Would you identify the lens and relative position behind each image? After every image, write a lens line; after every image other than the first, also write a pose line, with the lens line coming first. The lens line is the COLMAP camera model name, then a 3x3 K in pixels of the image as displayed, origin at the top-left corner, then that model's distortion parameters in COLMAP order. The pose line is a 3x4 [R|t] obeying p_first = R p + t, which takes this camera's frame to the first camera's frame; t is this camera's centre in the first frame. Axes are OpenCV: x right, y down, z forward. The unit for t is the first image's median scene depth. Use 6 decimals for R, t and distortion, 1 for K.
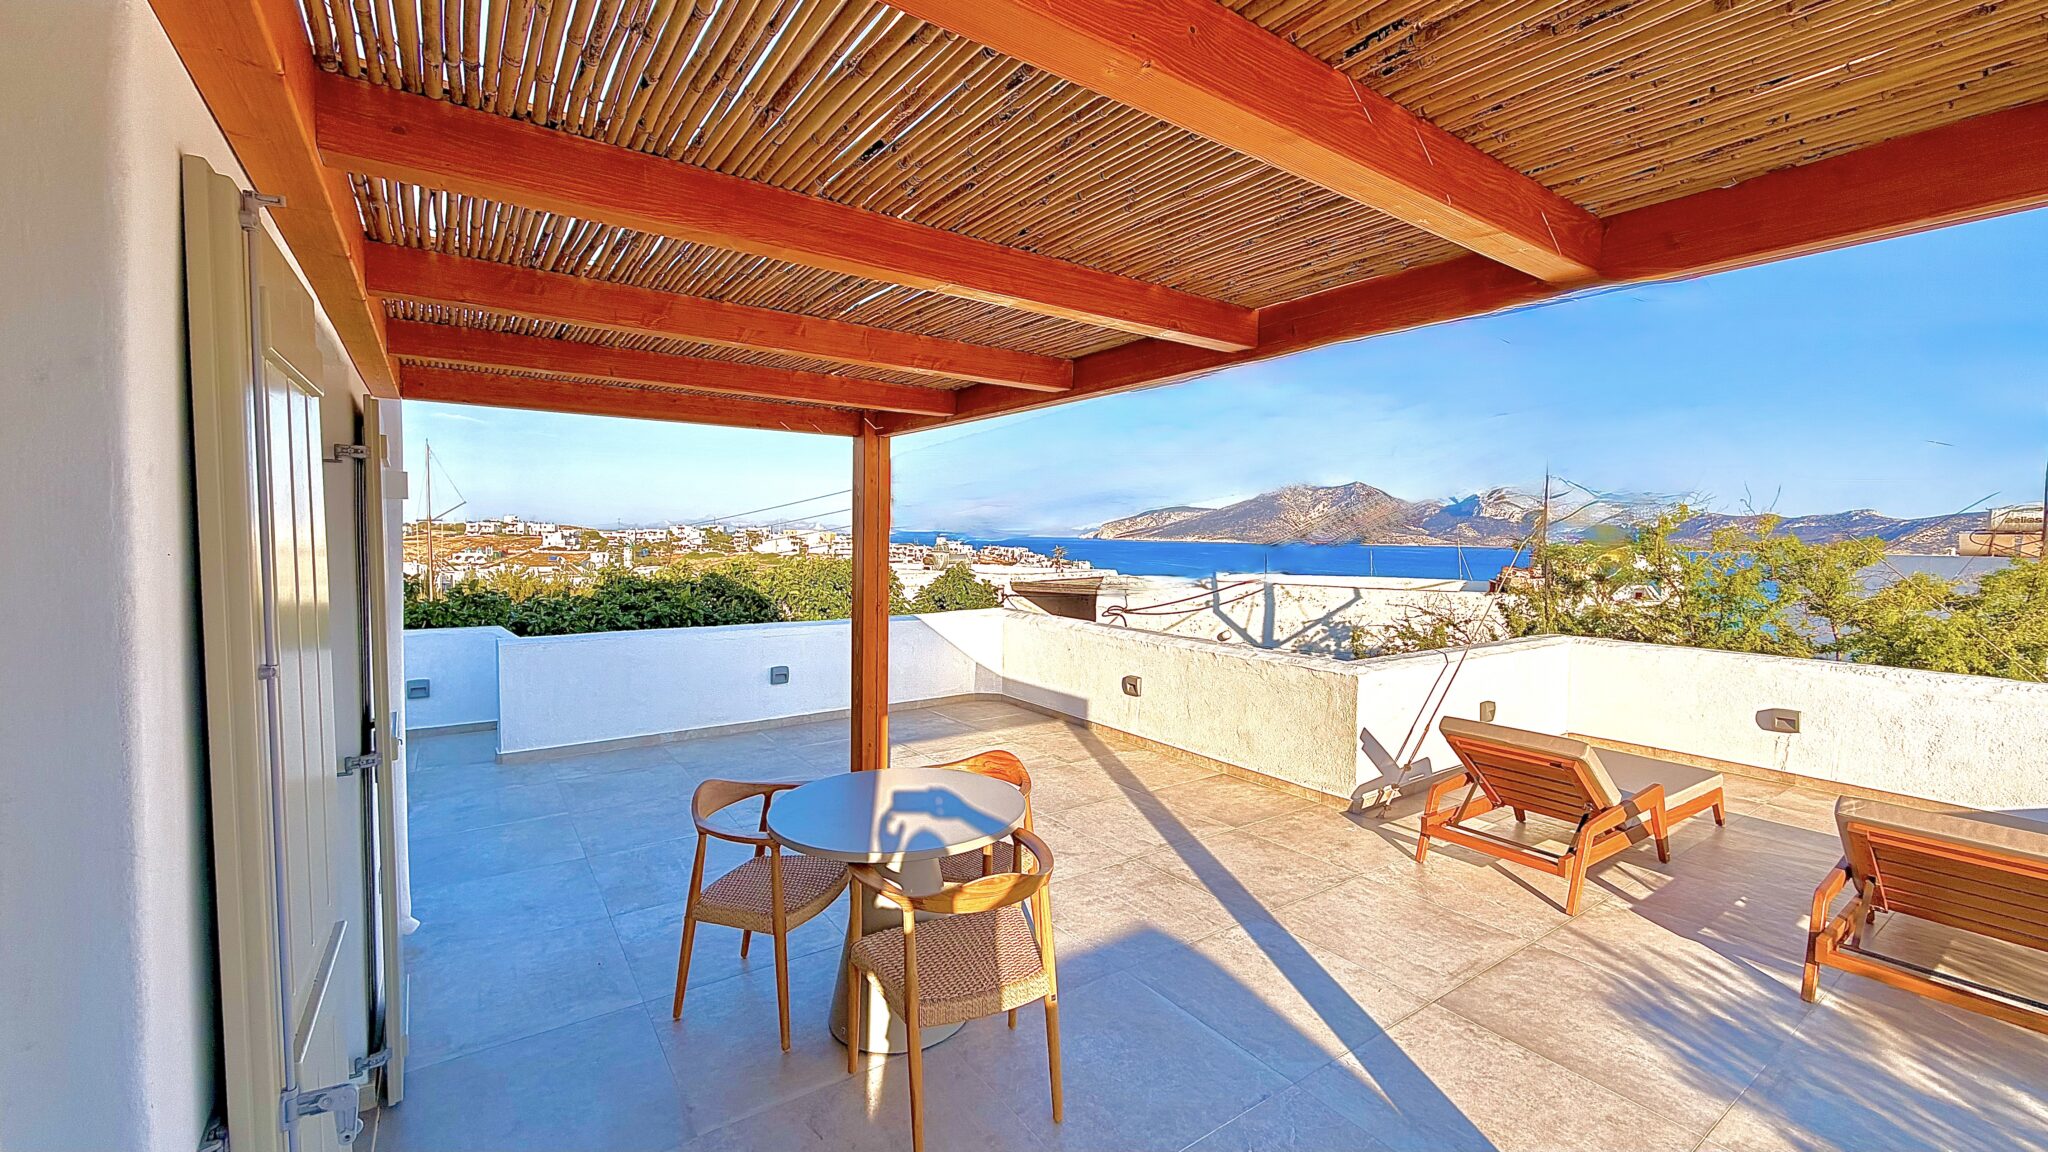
lens RADIAL K [[819.0, 0, 1022.8], [0, 819.0, 579.5], [0, 0, 1]] dist [0.002437, 0.000724]
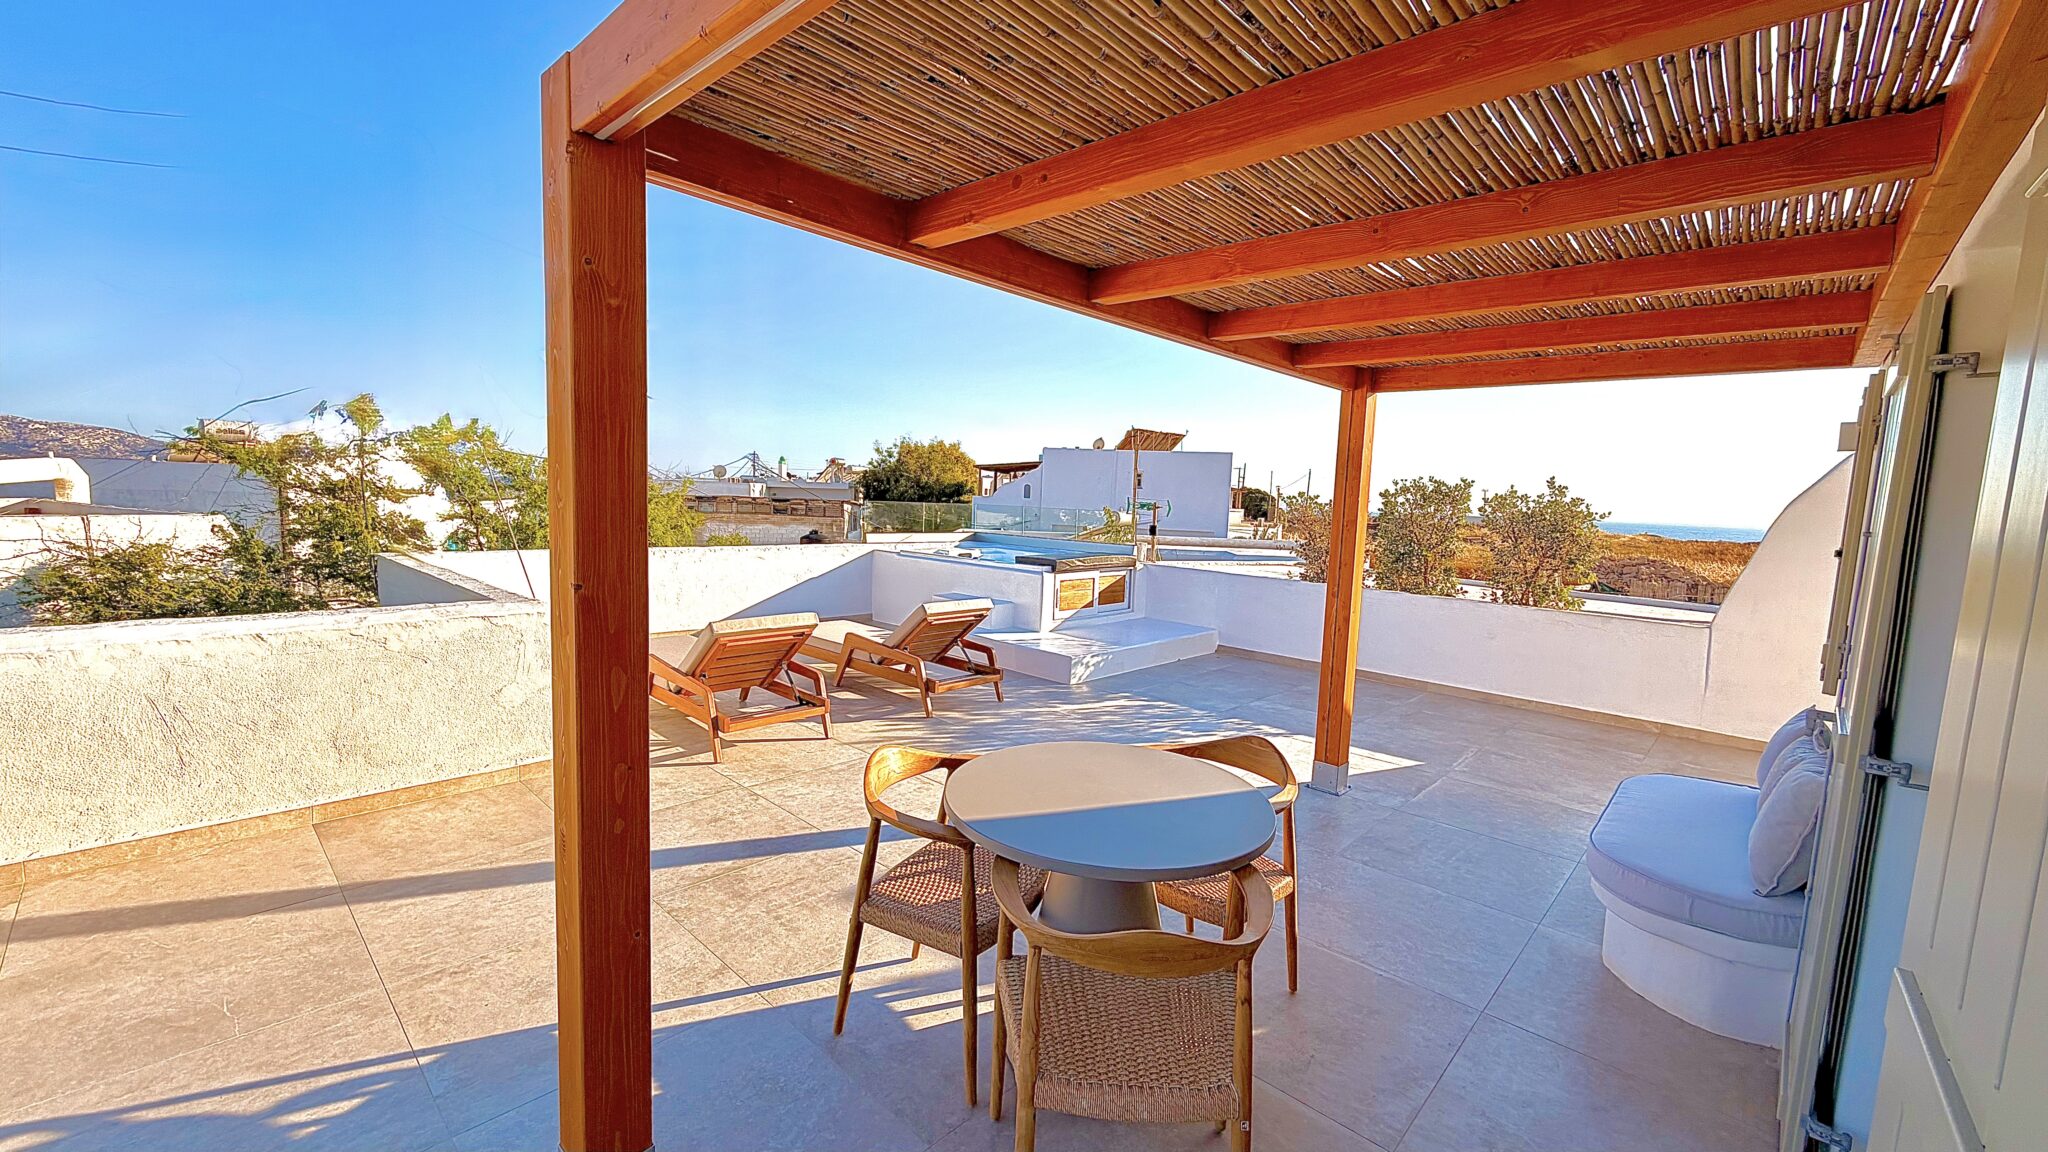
lens RADIAL K [[819.0, 0, 1022.5], [0, 819.0, 579.6], [0, 0, 1]] dist [0.002437, 0.000724]
pose [[-0.208529, -0.129644, 0.969385, -0.796945], [0.008552, 0.990896, 0.134361, -0.040912], [-0.977979, 0.036309, -0.205522, 1.098694]]
